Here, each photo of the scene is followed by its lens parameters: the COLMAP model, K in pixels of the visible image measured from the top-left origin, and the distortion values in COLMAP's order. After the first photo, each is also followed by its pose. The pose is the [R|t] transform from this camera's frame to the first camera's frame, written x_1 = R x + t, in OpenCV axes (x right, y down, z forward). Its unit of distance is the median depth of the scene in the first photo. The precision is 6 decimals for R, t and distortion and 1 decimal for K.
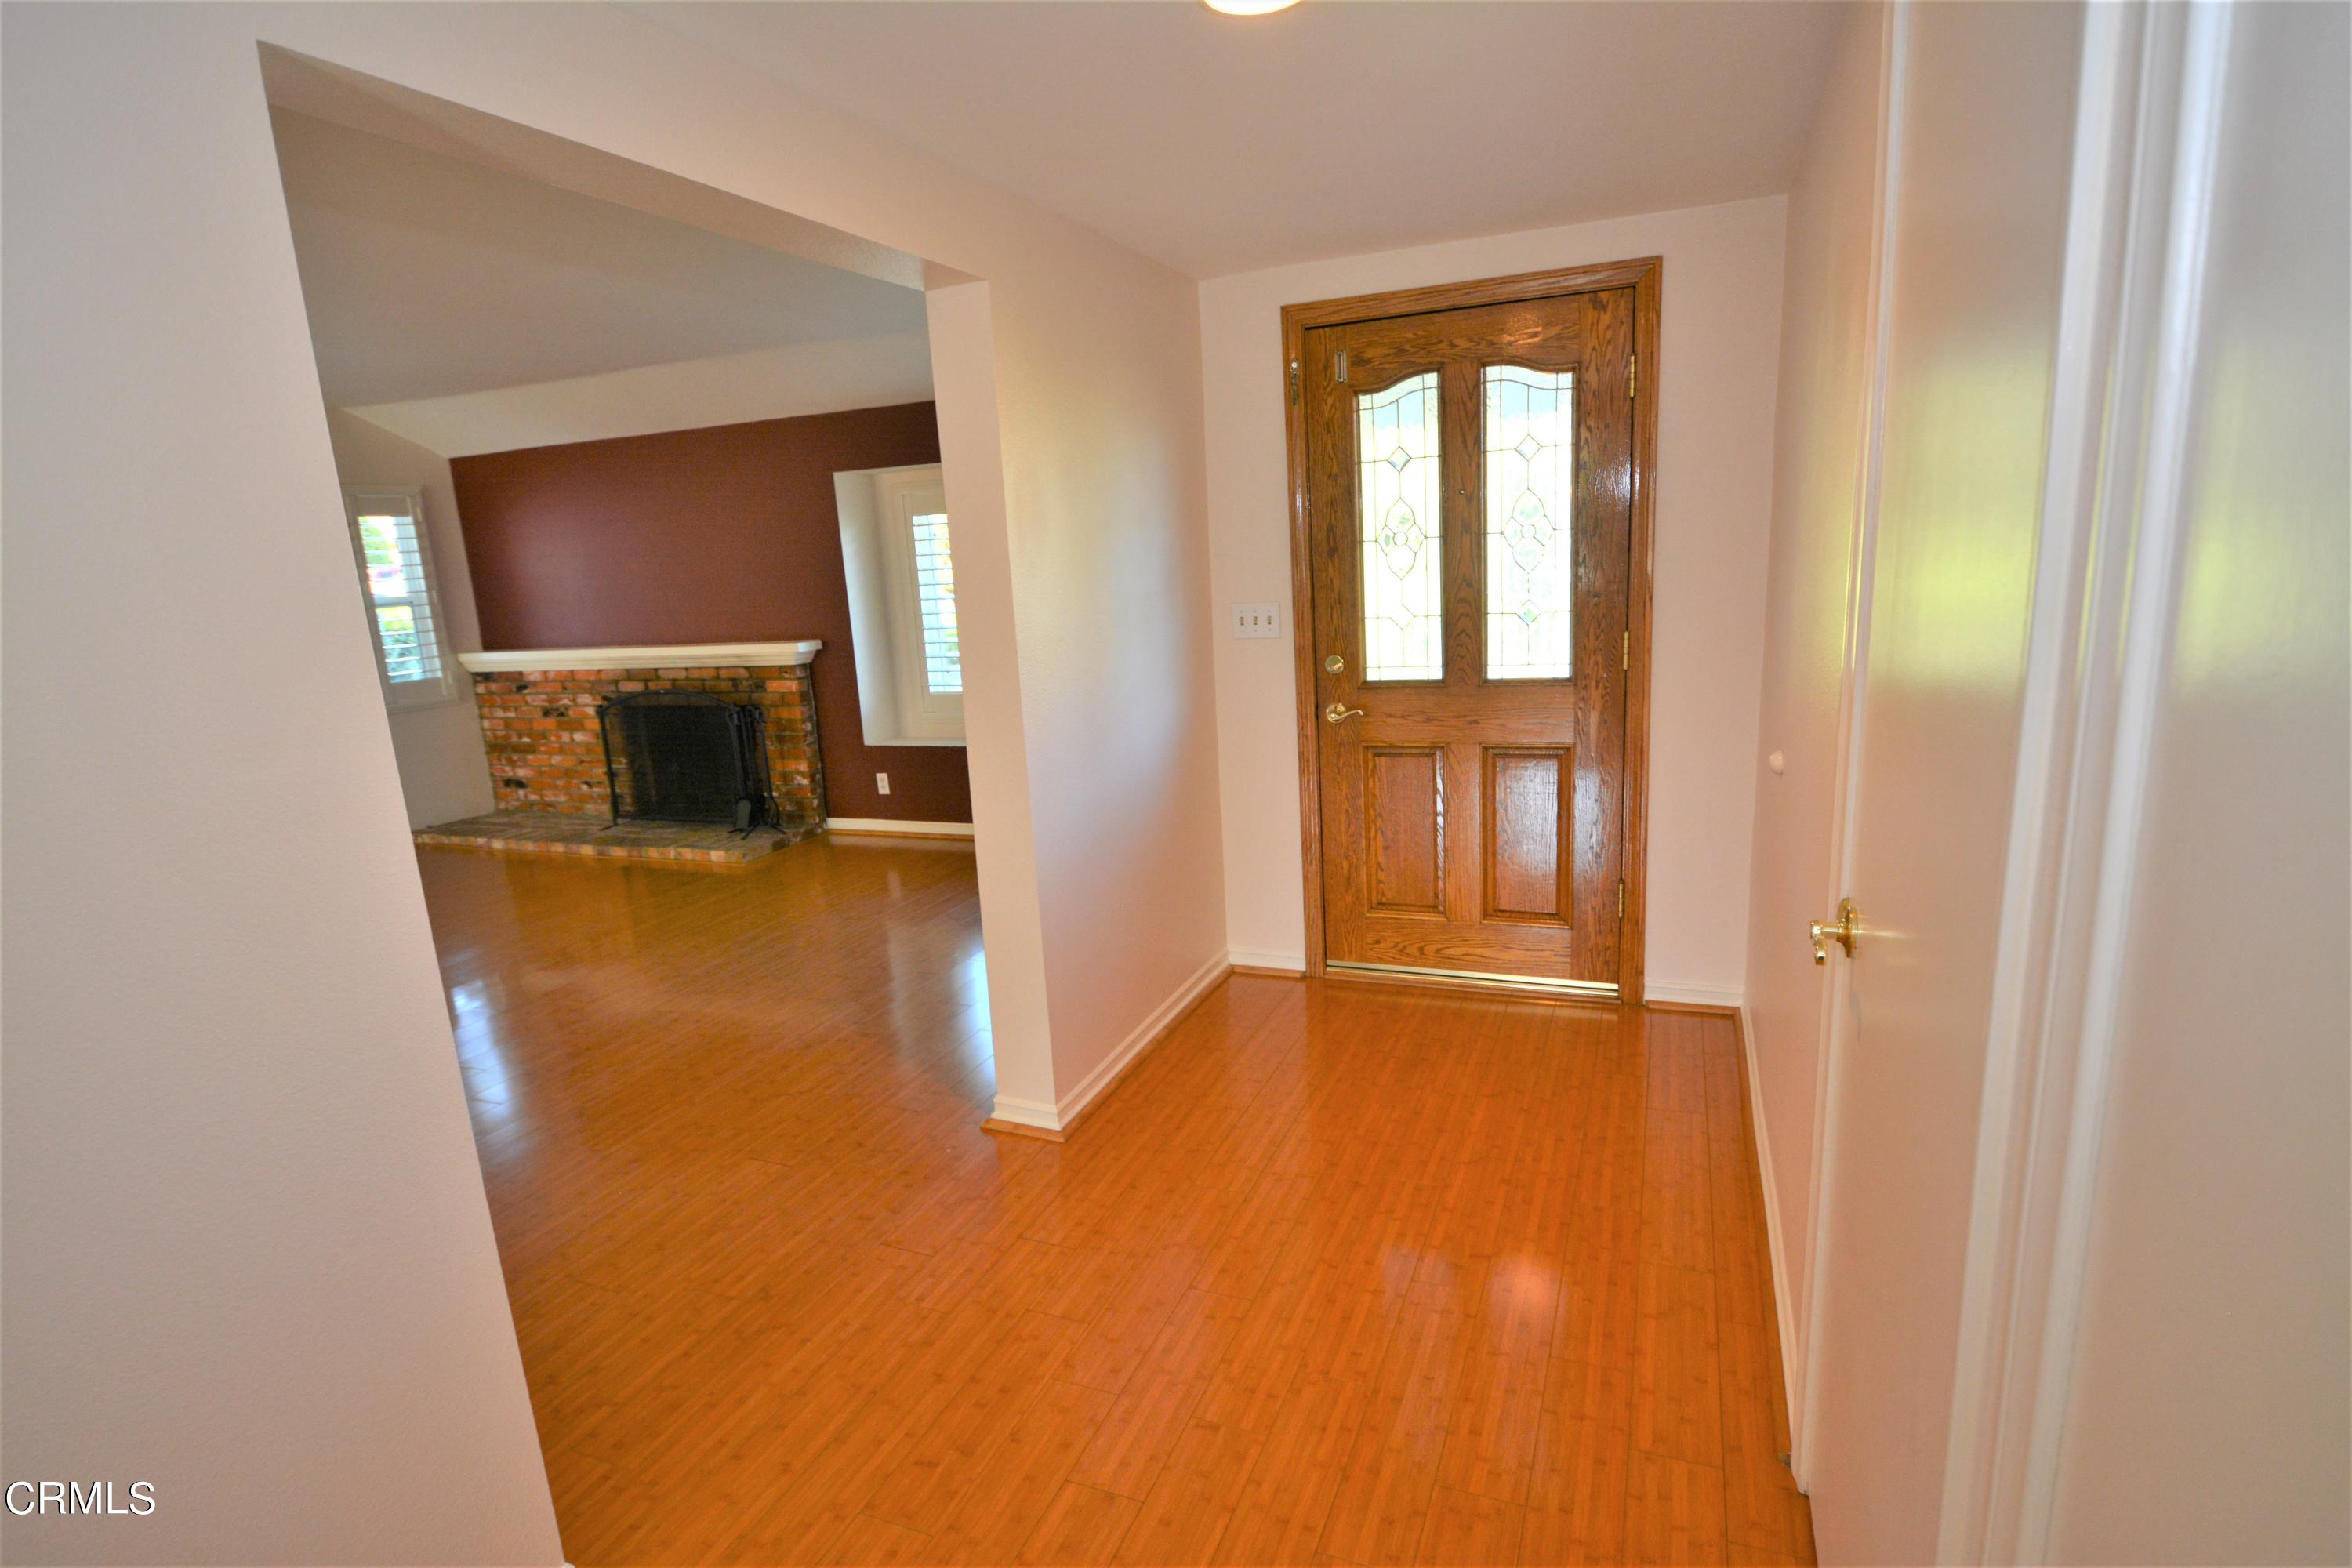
lens RADIAL K [[1194.4, 0, 1187.5], [0, 1194.4, 812.7], [0, 0, 1]] dist [0.000015, -0.009972]
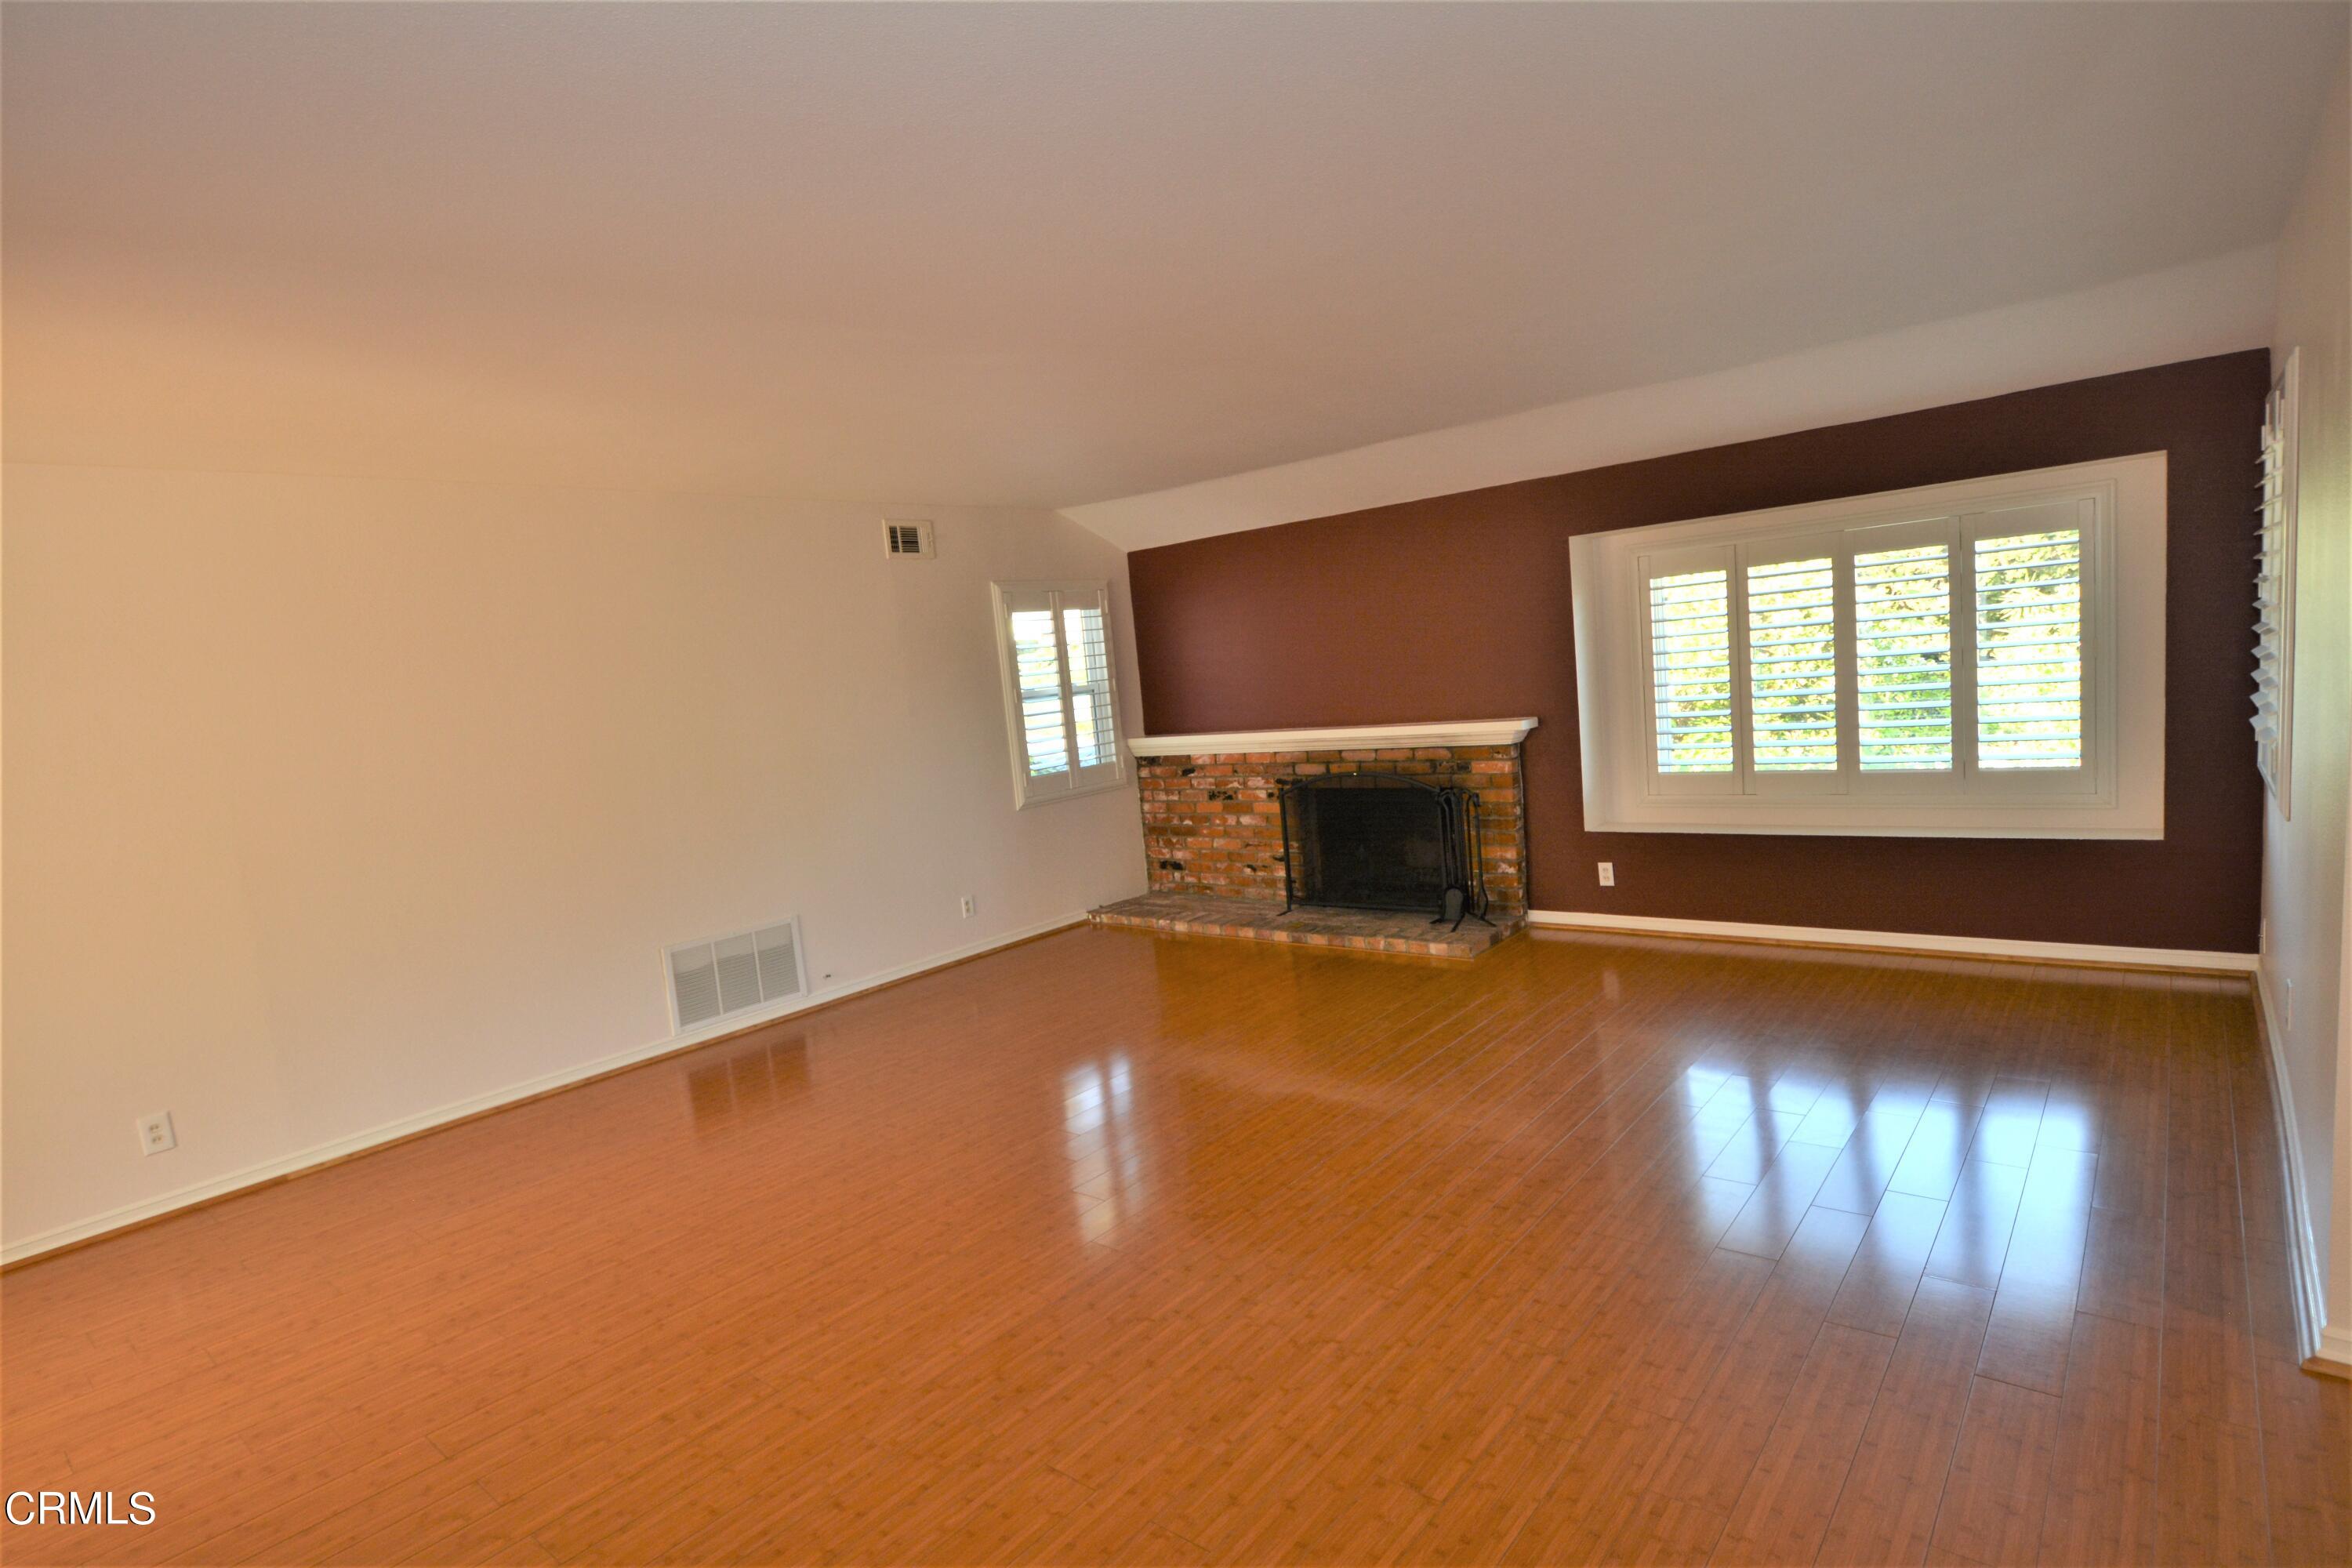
lens RADIAL K [[1176.9, 0, 1171.7], [0, 1176.9, 805.2], [0, 0, 1]] dist [0.001033, -0.008382]
pose [[0.951498, 0.002322, -0.307646, -0.271269], [-0.026312, 0.996922, -0.073854, -0.001955], [0.306528, 0.078367, 0.948630, 0.050771]]
